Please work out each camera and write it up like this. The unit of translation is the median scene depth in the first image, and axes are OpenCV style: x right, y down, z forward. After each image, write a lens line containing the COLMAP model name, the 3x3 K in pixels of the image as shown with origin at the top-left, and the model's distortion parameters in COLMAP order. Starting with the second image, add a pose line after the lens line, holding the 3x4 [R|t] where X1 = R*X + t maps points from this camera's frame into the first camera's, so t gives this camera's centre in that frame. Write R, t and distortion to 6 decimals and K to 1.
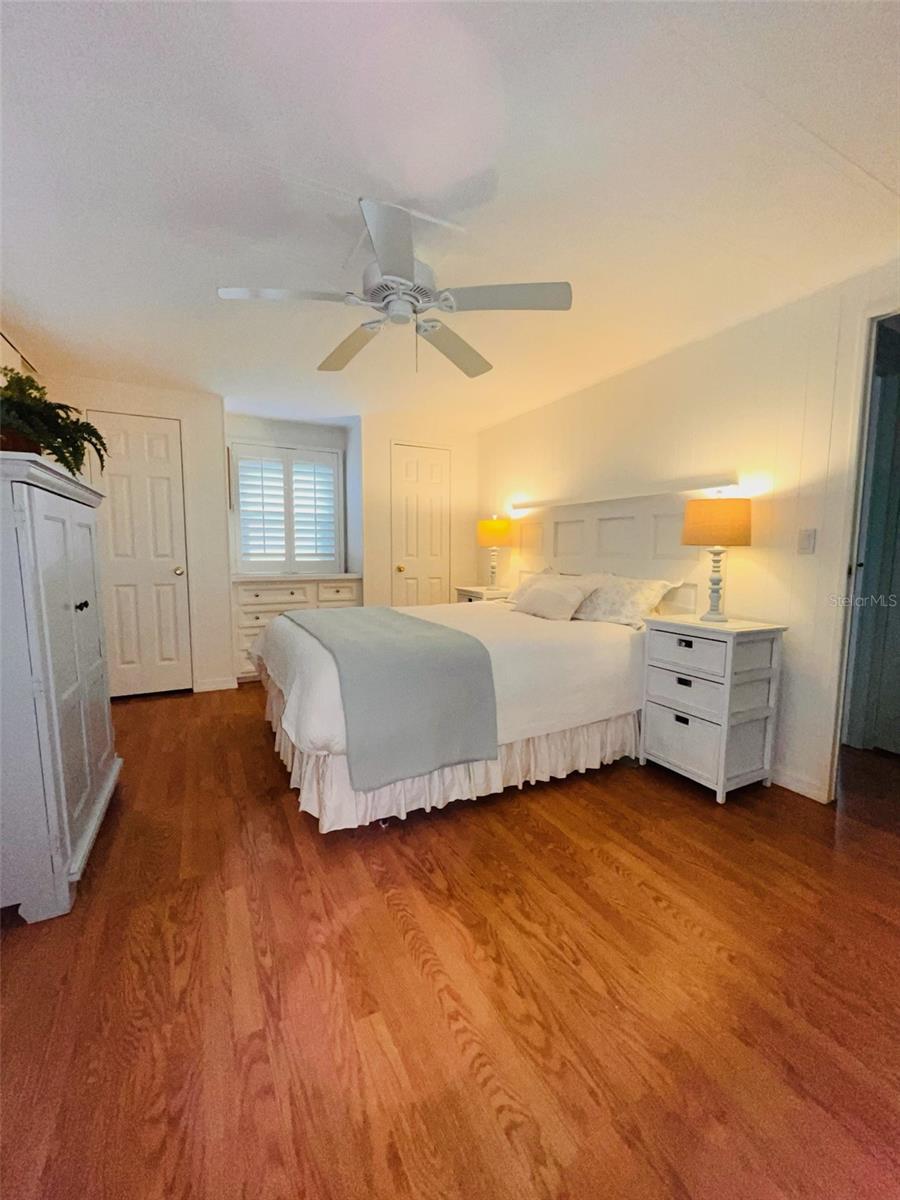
lens RADIAL K [[486.3, 0, 450.0], [0, 486.3, 600.0], [0, 0, 1]] dist [-0.002137, 0.000260]
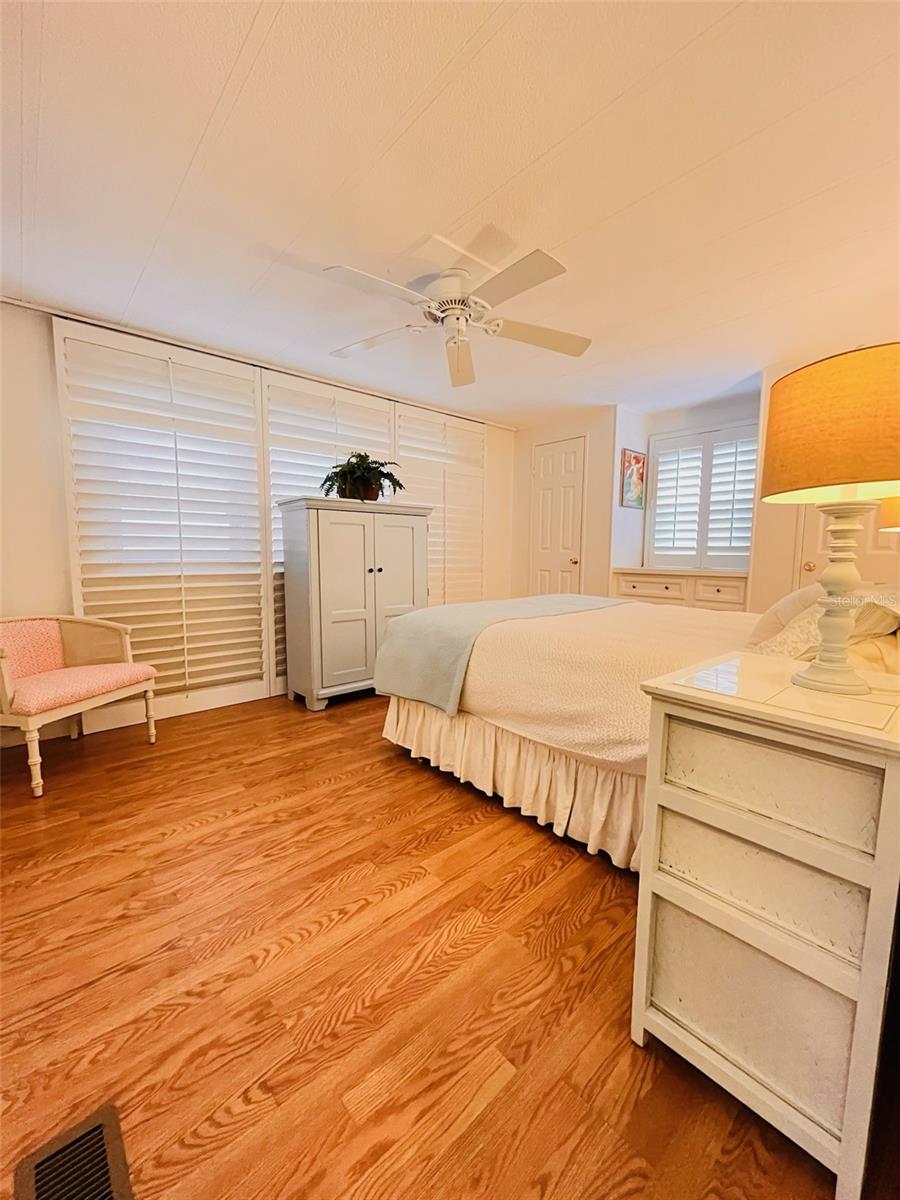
lens RADIAL K [[486.3, 0, 450.0], [0, 486.3, 600.0], [0, 0, 1]] dist [-0.002137, 0.000260]
pose [[0.243400, 0.092476, -0.965507, 0.877440], [-0.100290, 0.992508, 0.069780, -0.024725], [0.964727, 0.079846, 0.250851, 0.627439]]
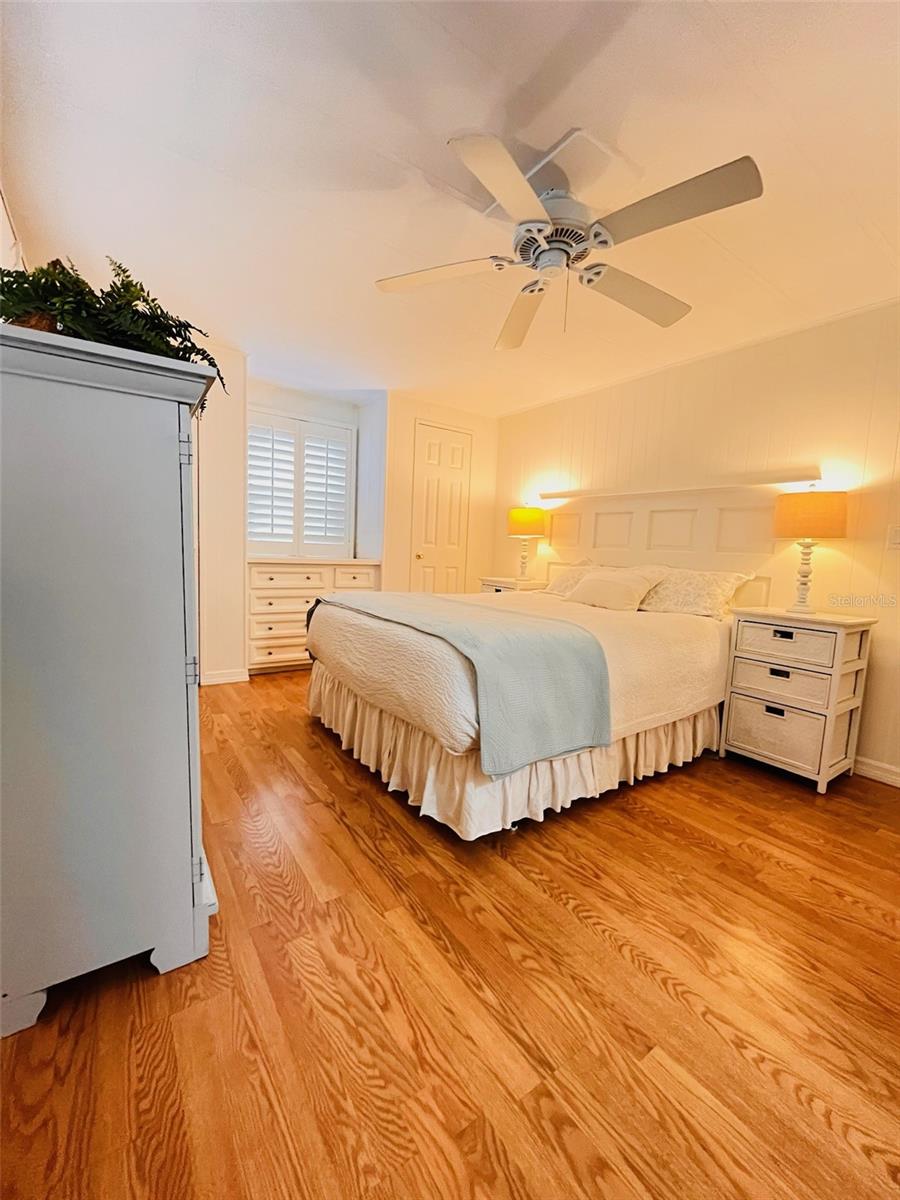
lens RADIAL K [[486.3, 0, 450.0], [0, 486.3, 600.0], [0, 0, 1]] dist [-0.002137, 0.000260]
pose [[0.990156, 0.025317, 0.137656, -0.331343], [-0.025854, 0.999663, 0.002114, 0.034230], [-0.137556, -0.005652, 0.990478, 0.105475]]
